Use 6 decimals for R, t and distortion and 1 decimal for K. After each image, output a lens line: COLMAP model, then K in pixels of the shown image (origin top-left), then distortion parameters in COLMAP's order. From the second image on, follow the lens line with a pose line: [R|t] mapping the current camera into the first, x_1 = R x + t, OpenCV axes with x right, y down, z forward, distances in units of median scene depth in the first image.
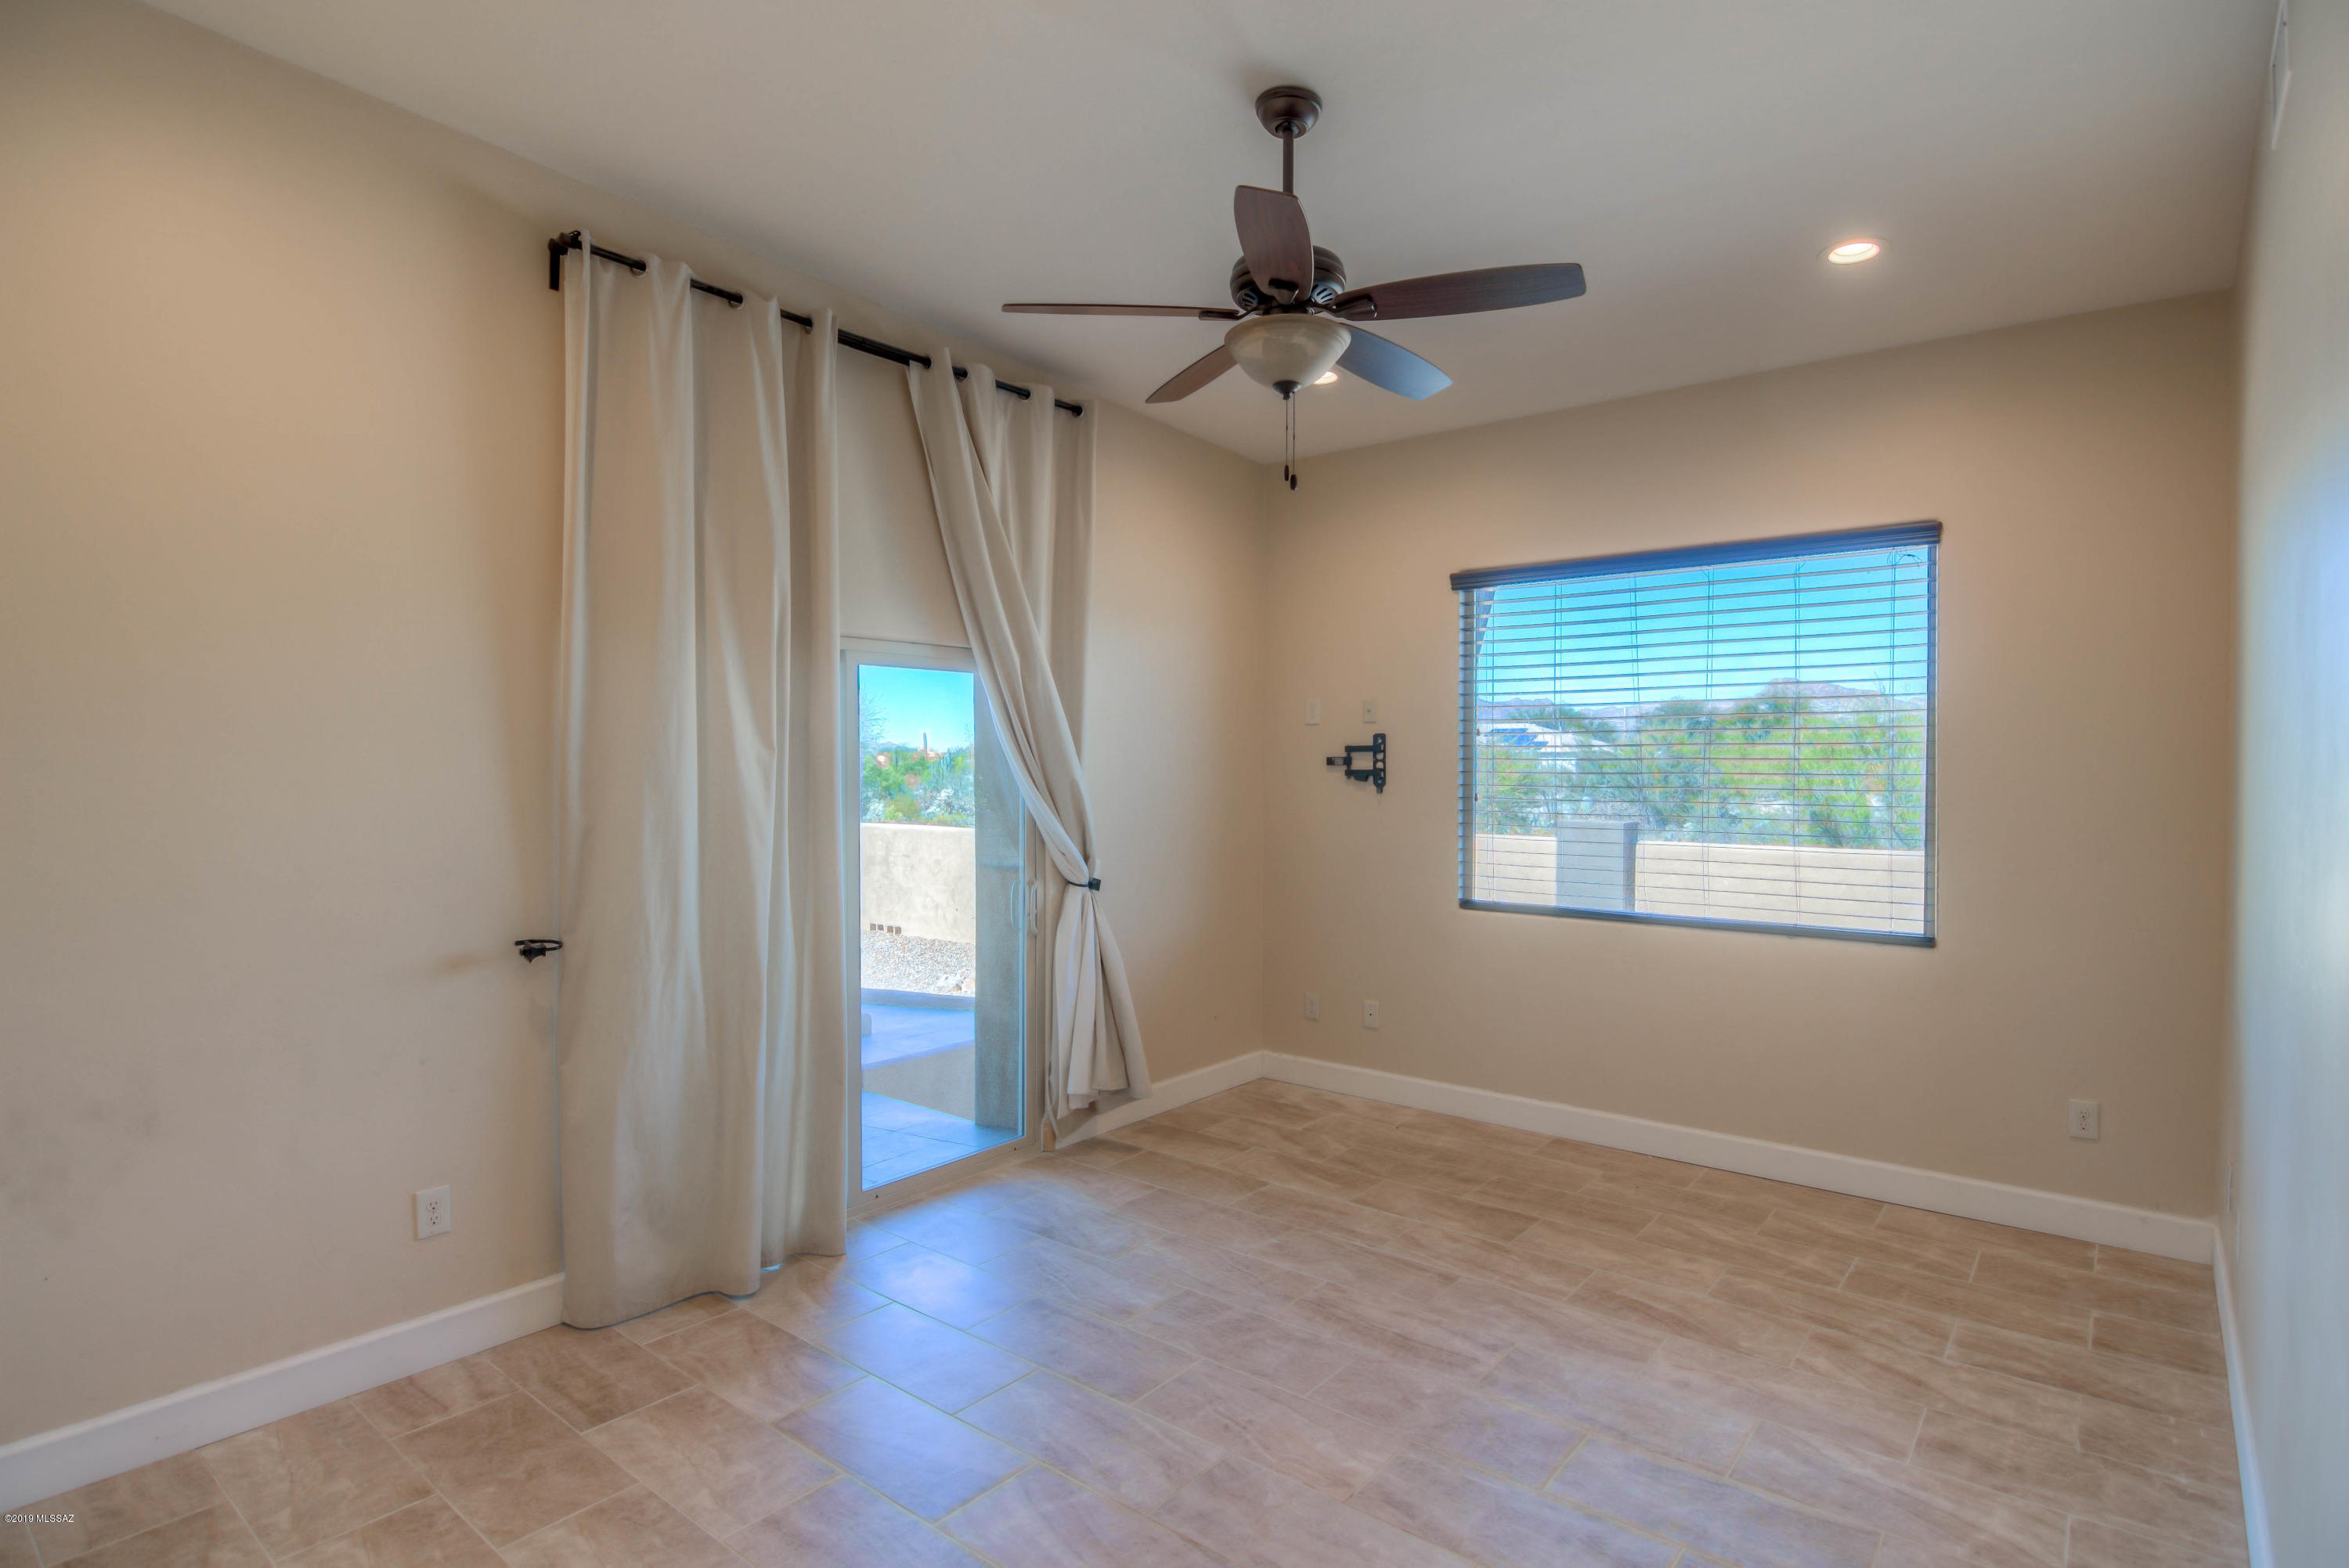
lens RADIAL K [[1205.8, 0, 1170.2], [0, 1205.8, 774.9], [0, 0, 1]] dist [-0.002619, -0.013192]
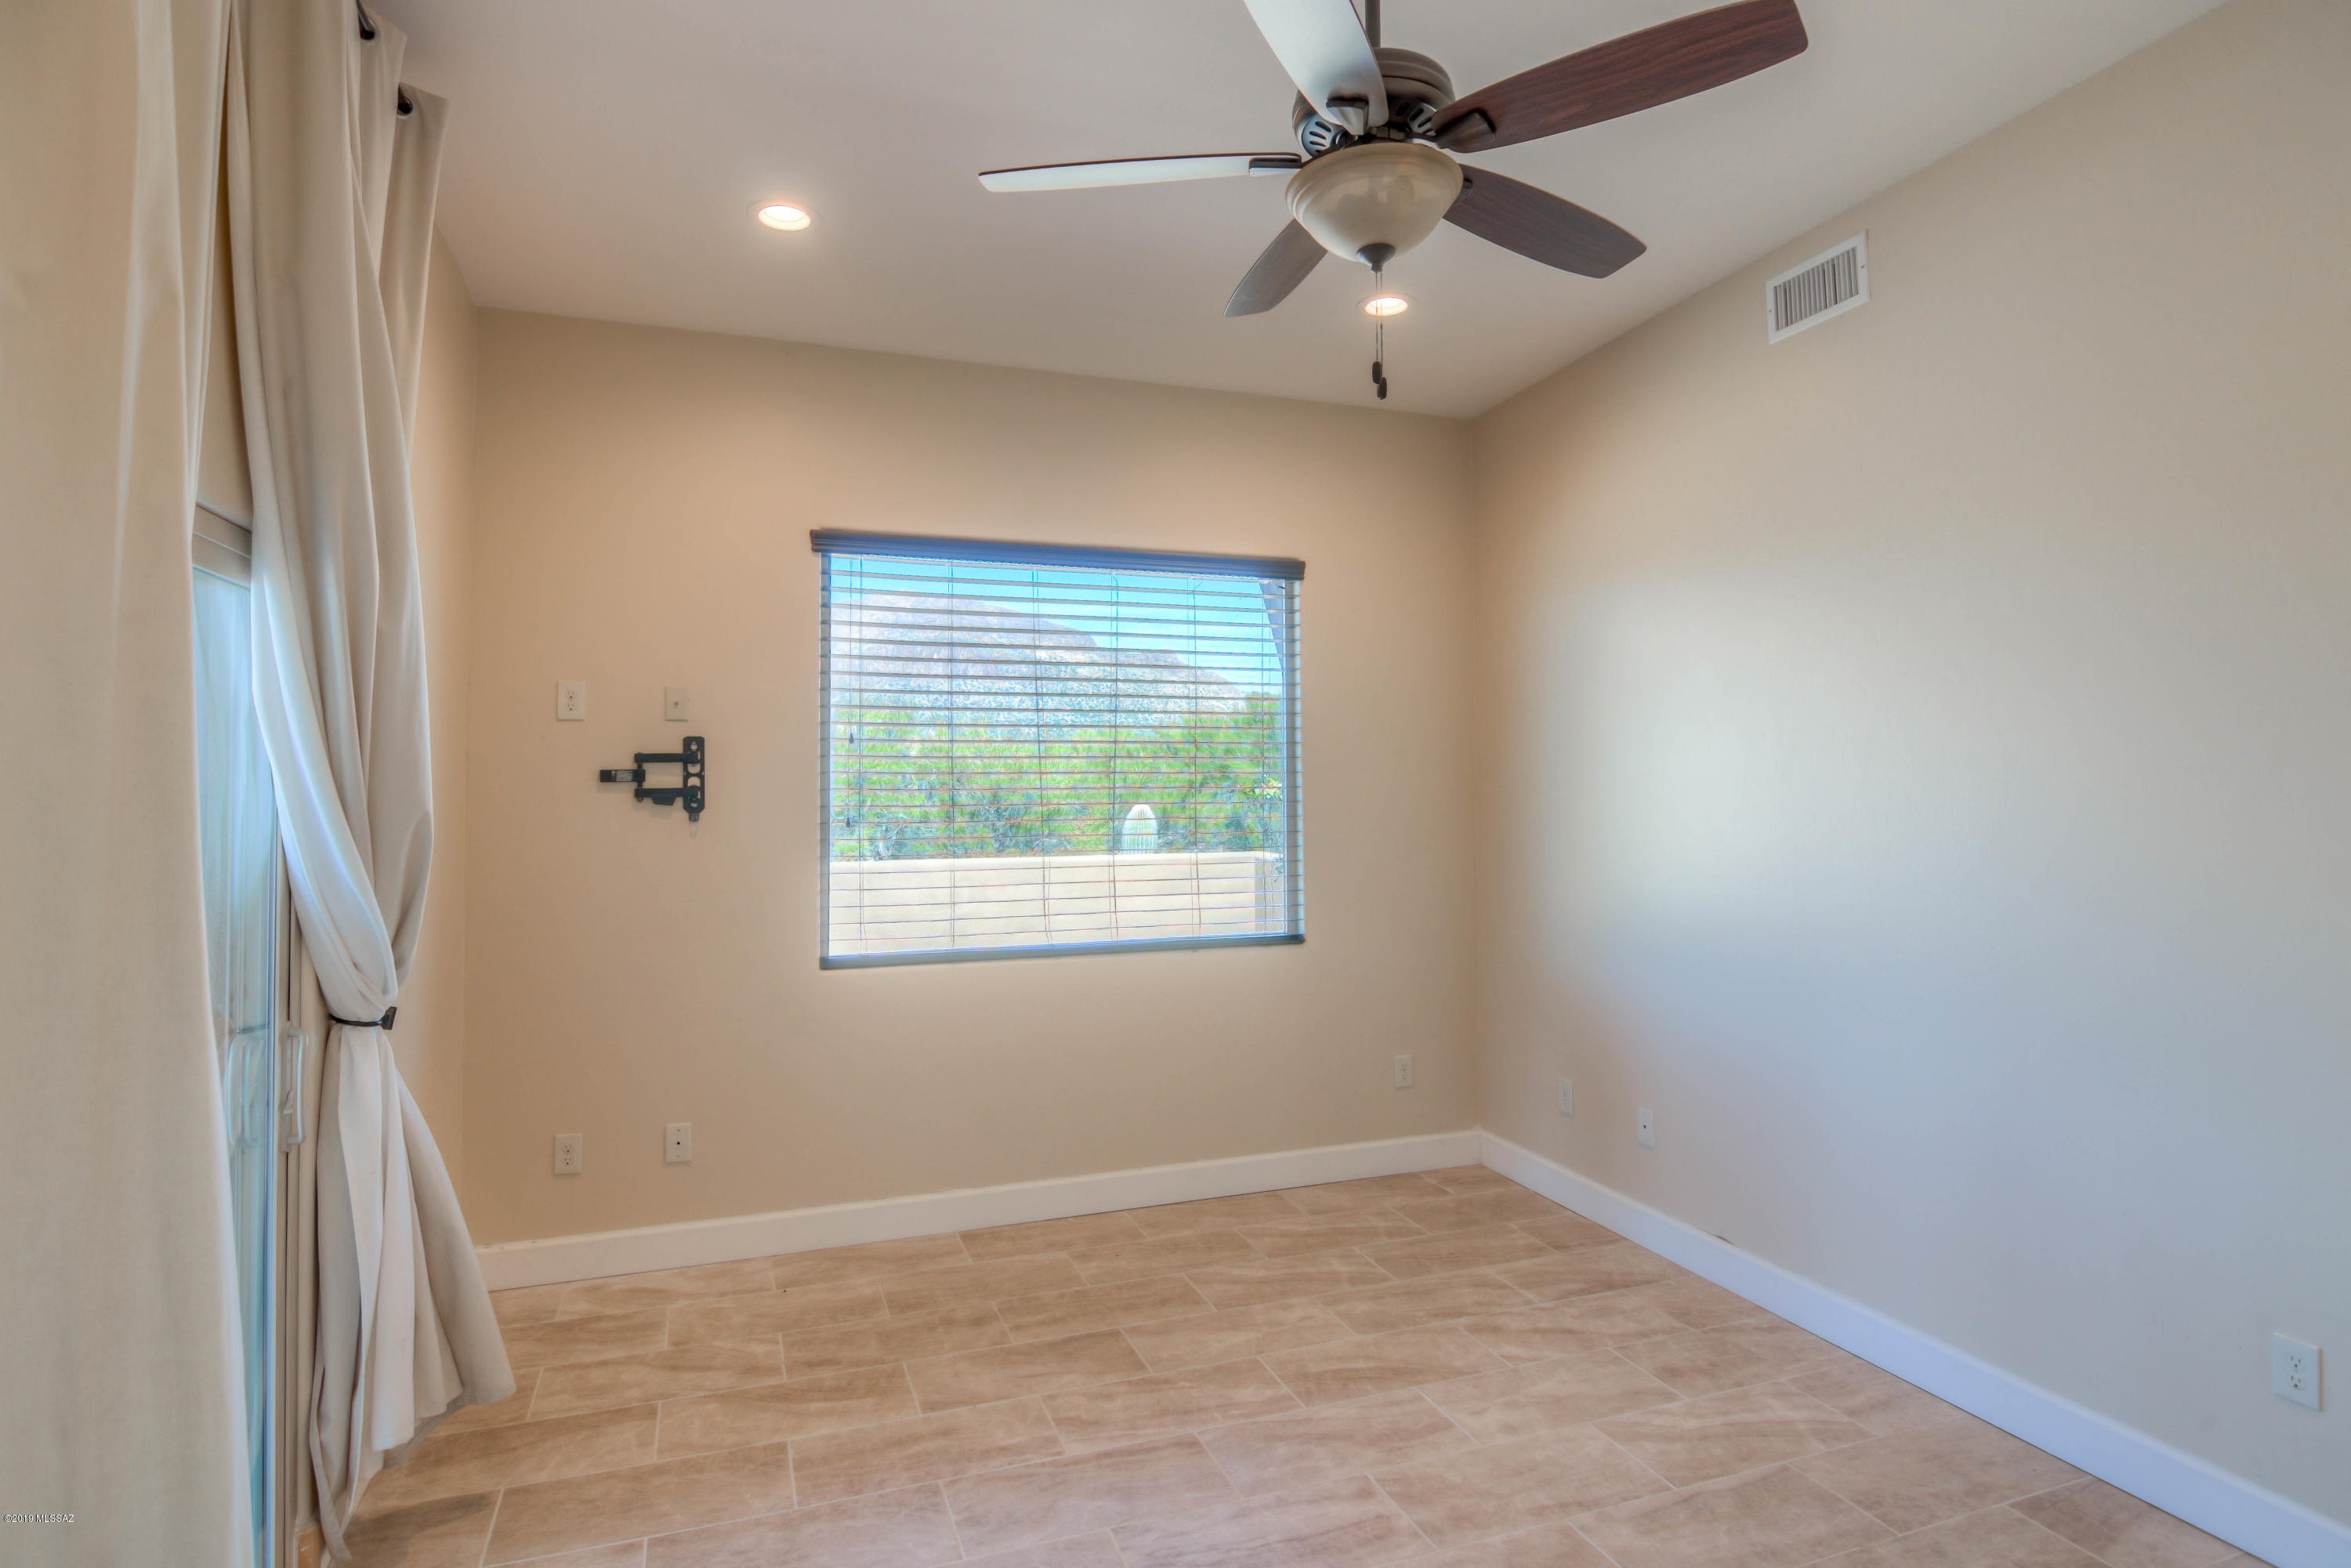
lens RADIAL K [[1246.2, 0, 1173.8], [0, 1246.2, 732.9], [0, 0, 1]] dist [0.000898, -0.015299]
pose [[0.502458, 0.027551, 0.864163, -0.427506], [0.010910, 0.999211, -0.038201, -0.007675], [-0.864533, 0.028622, 0.501760, 0.530915]]
